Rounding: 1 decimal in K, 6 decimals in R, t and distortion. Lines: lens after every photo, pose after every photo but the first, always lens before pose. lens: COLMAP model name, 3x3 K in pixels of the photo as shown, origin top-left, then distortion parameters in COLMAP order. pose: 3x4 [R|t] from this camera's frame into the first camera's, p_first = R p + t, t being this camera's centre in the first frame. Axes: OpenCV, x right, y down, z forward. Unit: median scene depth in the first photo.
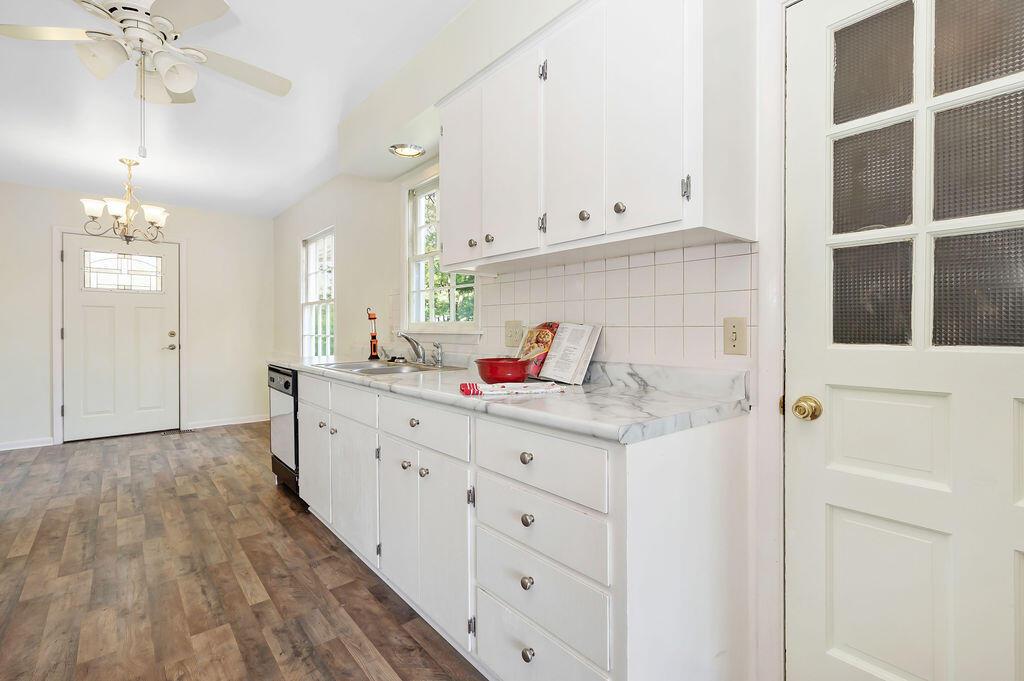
lens RADIAL K [[469.8, 0, 519.8], [0, 469.8, 324.7], [0, 0, 1]] dist [0.000705, 0.000831]
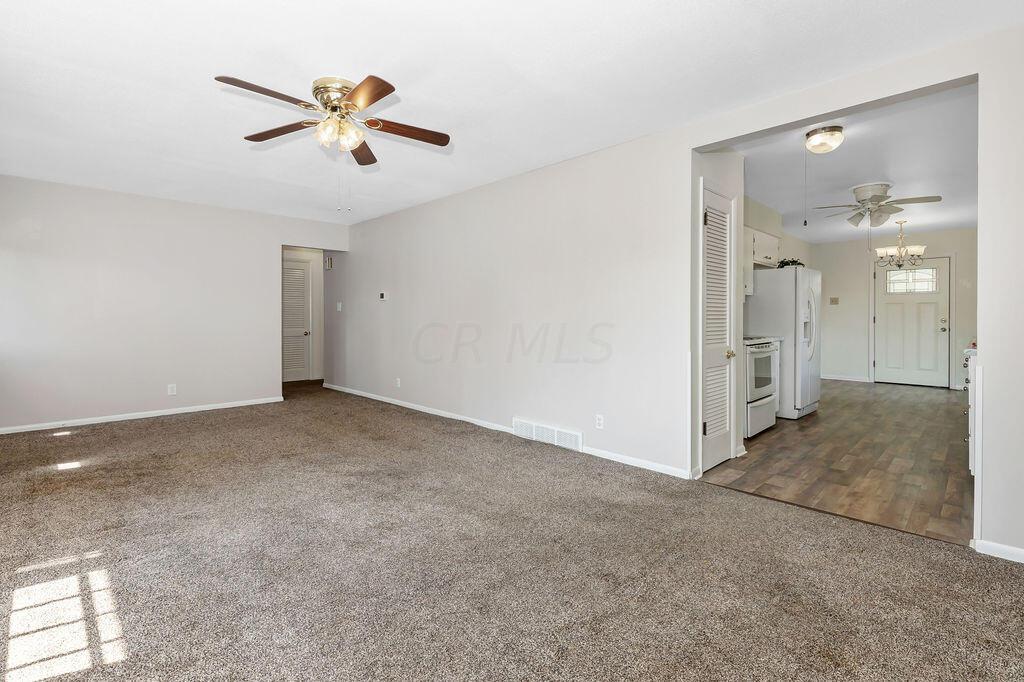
lens RADIAL K [[469.8, 0, 508.0], [0, 469.8, 326.6], [0, 0, 1]] dist [0.000705, 0.000831]
pose [[0.071834, 0.020132, -0.997213, 1.140504], [0.010477, 0.999726, 0.020938, -0.011662], [0.997362, -0.011952, 0.071603, -0.822298]]
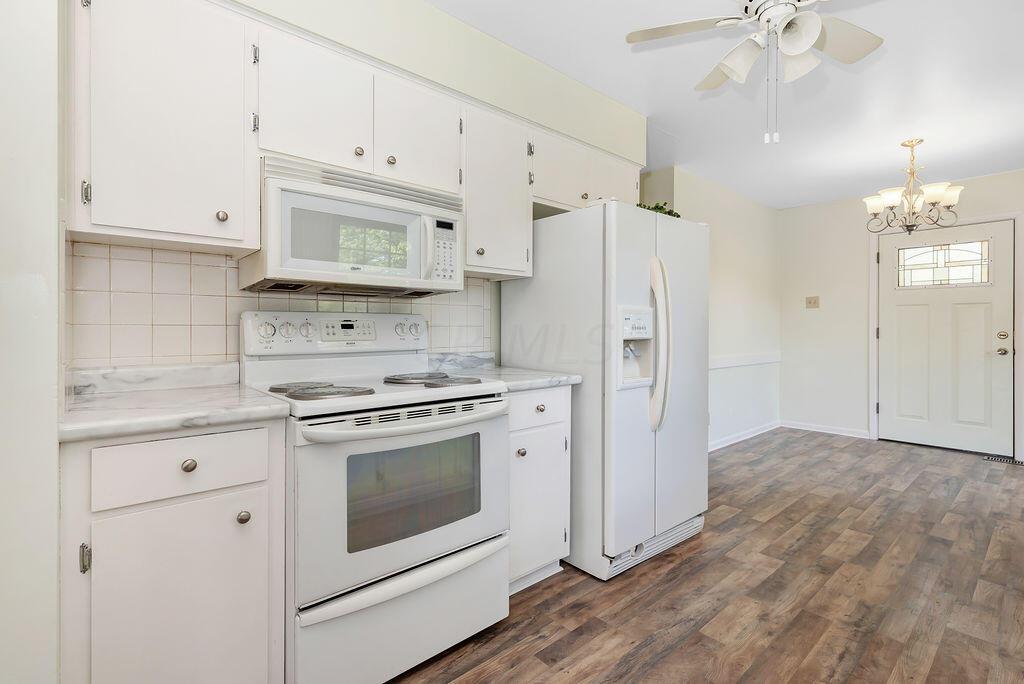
lens RADIAL K [[469.8, 0, 512.5], [0, 469.8, 333.5], [0, 0, 1]] dist [0.000705, 0.000831]
pose [[0.006882, 0.012446, -0.999899, 0.088621], [0.006453, 0.999901, 0.012491, 0.002666], [0.999955, -0.006539, 0.006801, 0.321913]]
